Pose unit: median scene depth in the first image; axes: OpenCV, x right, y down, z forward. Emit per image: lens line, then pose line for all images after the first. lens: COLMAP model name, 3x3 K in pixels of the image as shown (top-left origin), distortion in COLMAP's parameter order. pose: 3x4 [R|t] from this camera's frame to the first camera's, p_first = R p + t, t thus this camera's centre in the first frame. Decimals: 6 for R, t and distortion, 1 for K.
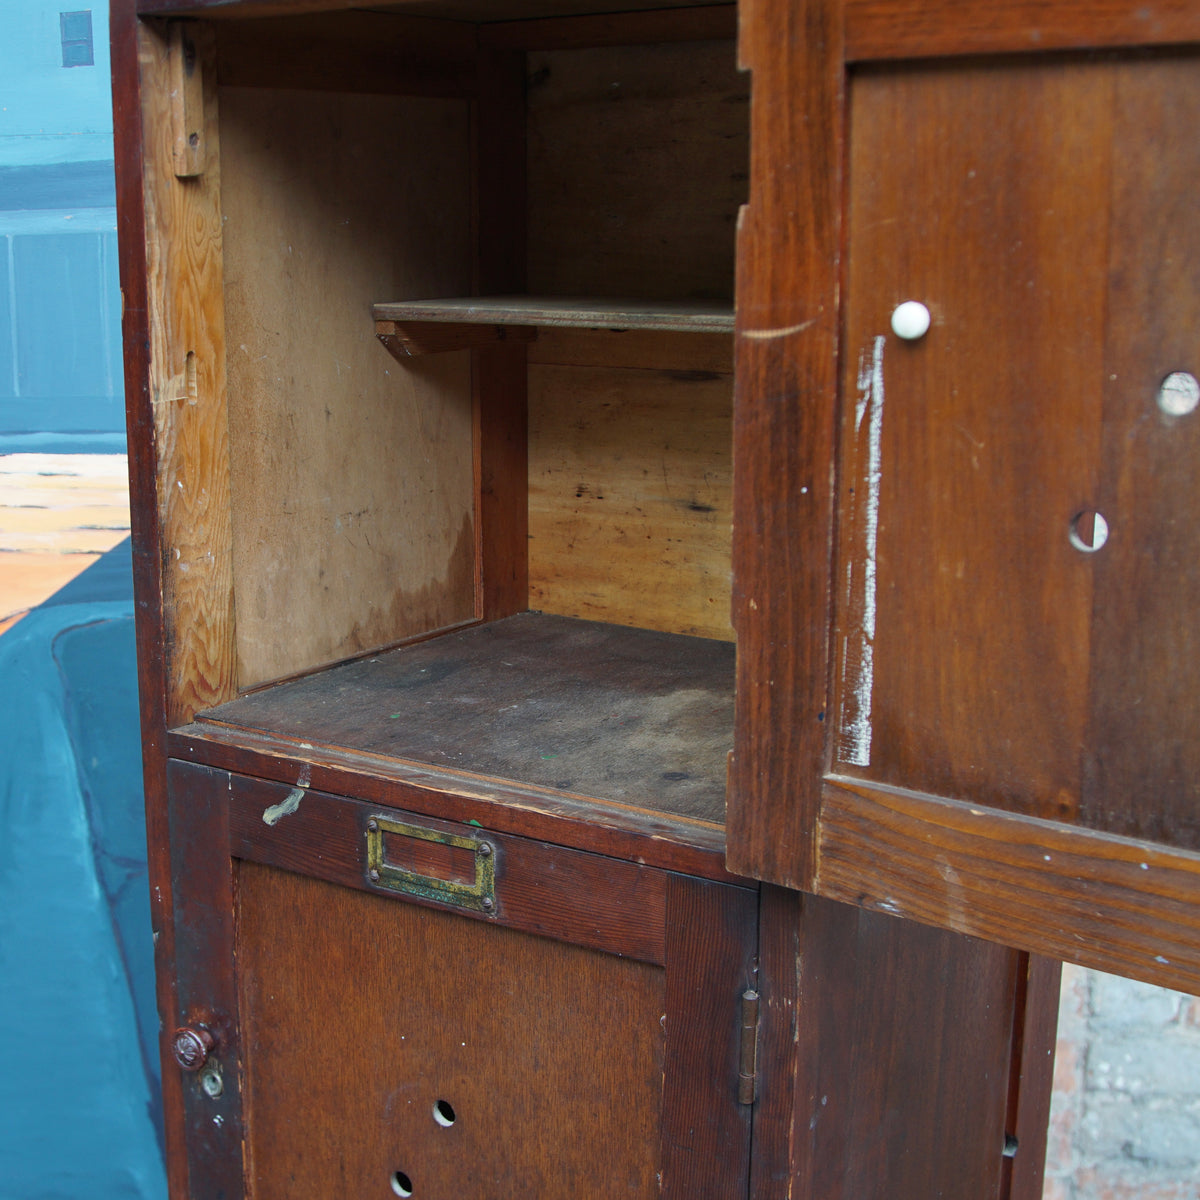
lens RADIAL K [[1888.8, 0, 444.0], [0, 1888.8, 661.6], [0, 0, 1]] dist [-0.100140, 0.000000]
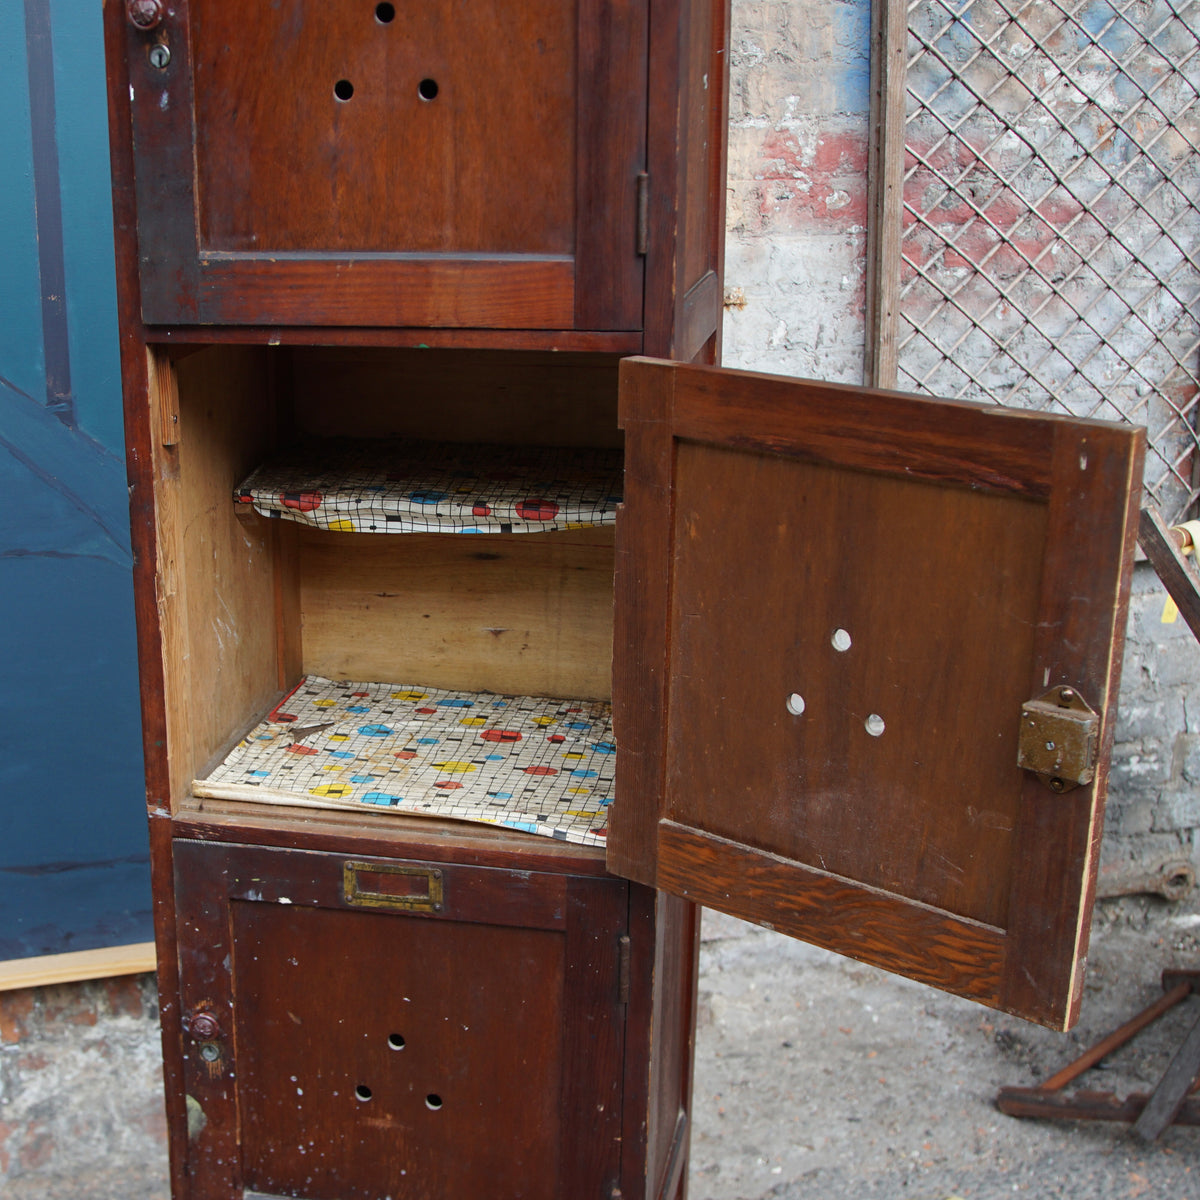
lens RADIAL K [[1888.8, 0, 367.1], [0, 1888.8, 667.3], [0, 0, 1]] dist [-0.100140, 0.000000]
pose [[0.929698, -0.120878, 0.347924, -0.488159], [0.094337, 0.991252, 0.092305, 0.168824], [-0.356038, -0.052993, 0.932968, -0.302748]]
